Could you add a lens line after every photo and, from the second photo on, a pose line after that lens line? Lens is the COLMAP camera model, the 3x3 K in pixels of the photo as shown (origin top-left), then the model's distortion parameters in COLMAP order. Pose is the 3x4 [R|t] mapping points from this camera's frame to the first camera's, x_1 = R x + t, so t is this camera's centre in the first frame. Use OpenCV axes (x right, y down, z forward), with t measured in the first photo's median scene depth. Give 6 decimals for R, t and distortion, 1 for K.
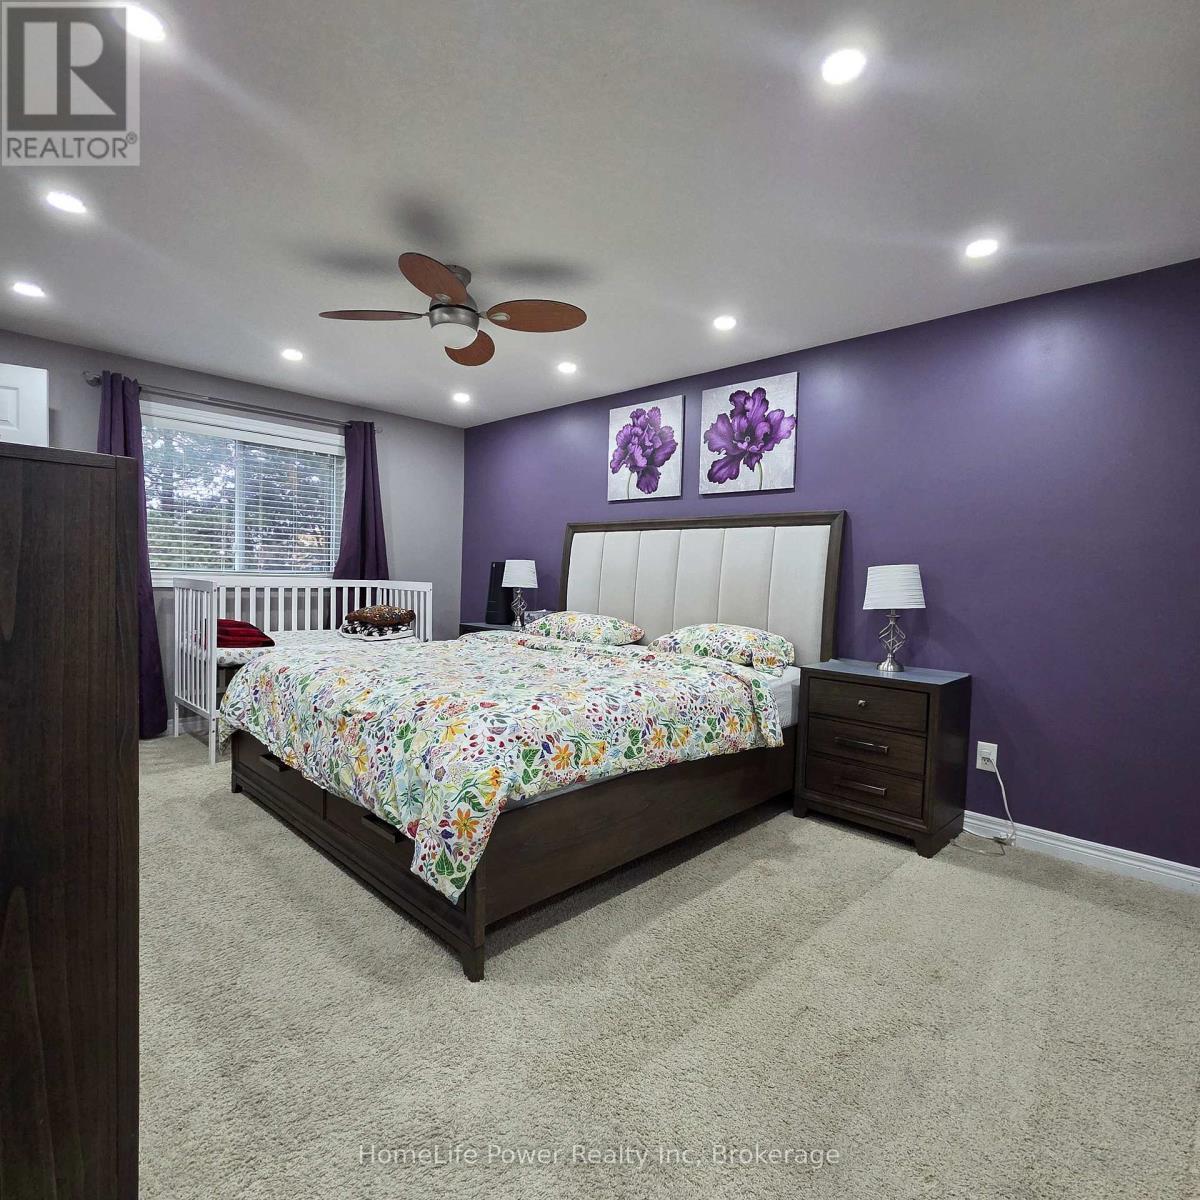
lens RADIAL K [[652.1, 0, 601.2], [0, 652.1, 607.3], [0, 0, 1]] dist [-0.005766, 0.000617]
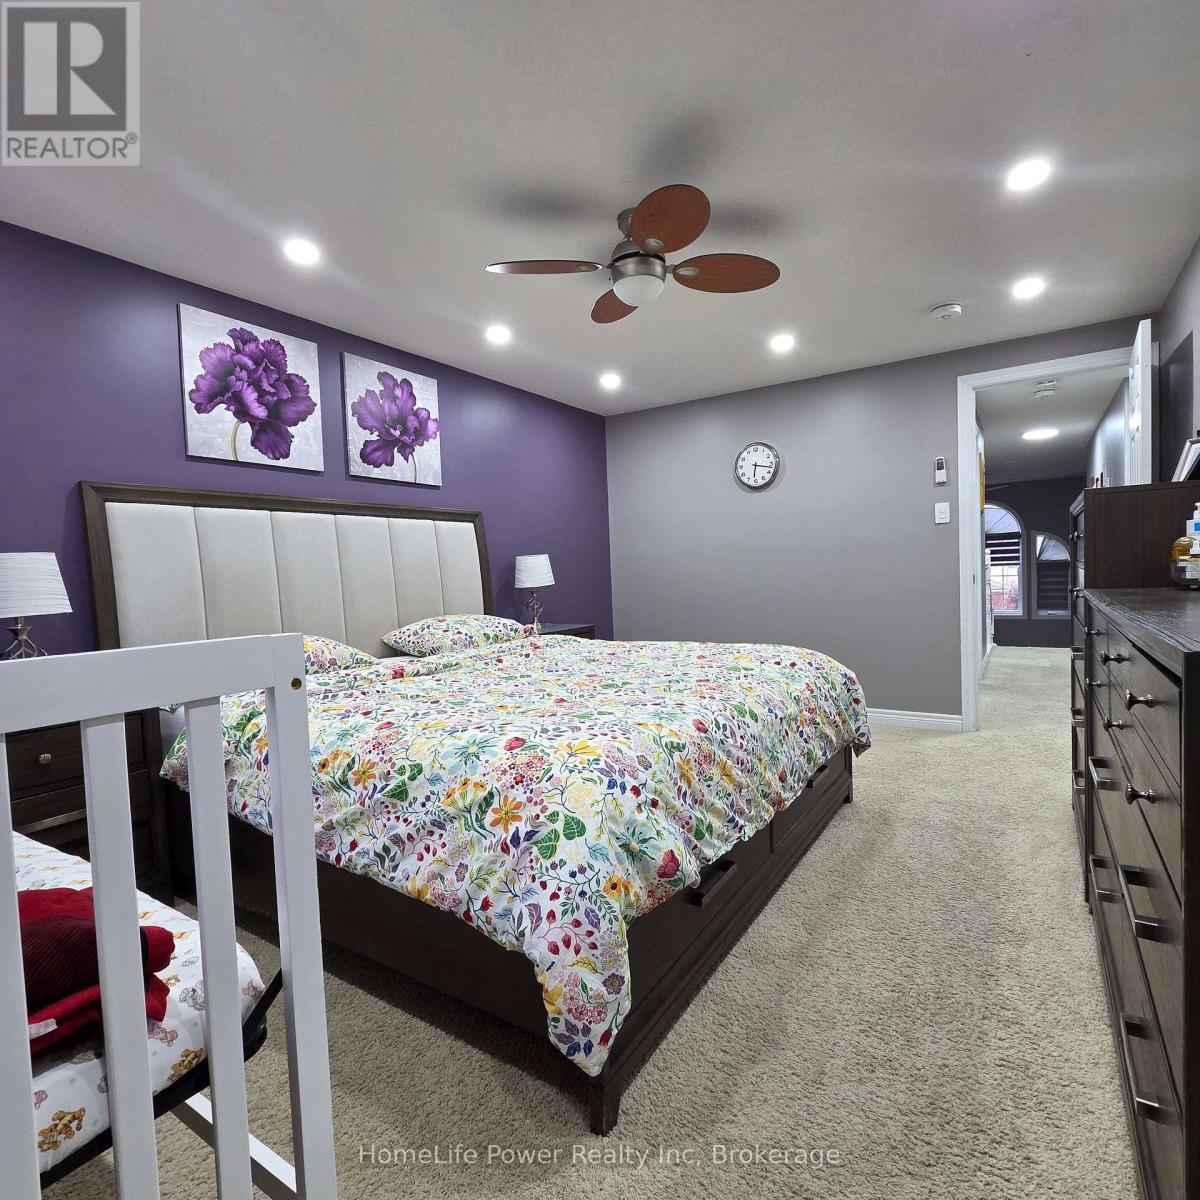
lens RADIAL K [[652.1, 0, 599.5], [0, 652.1, 594.0], [0, 0, 1]] dist [-0.005766, 0.000617]
pose [[-0.187483, -0.074793, 0.979416, -0.805772], [0.061444, 0.994251, 0.087687, -0.077814], [-0.980344, 0.076619, -0.181810, 0.905116]]
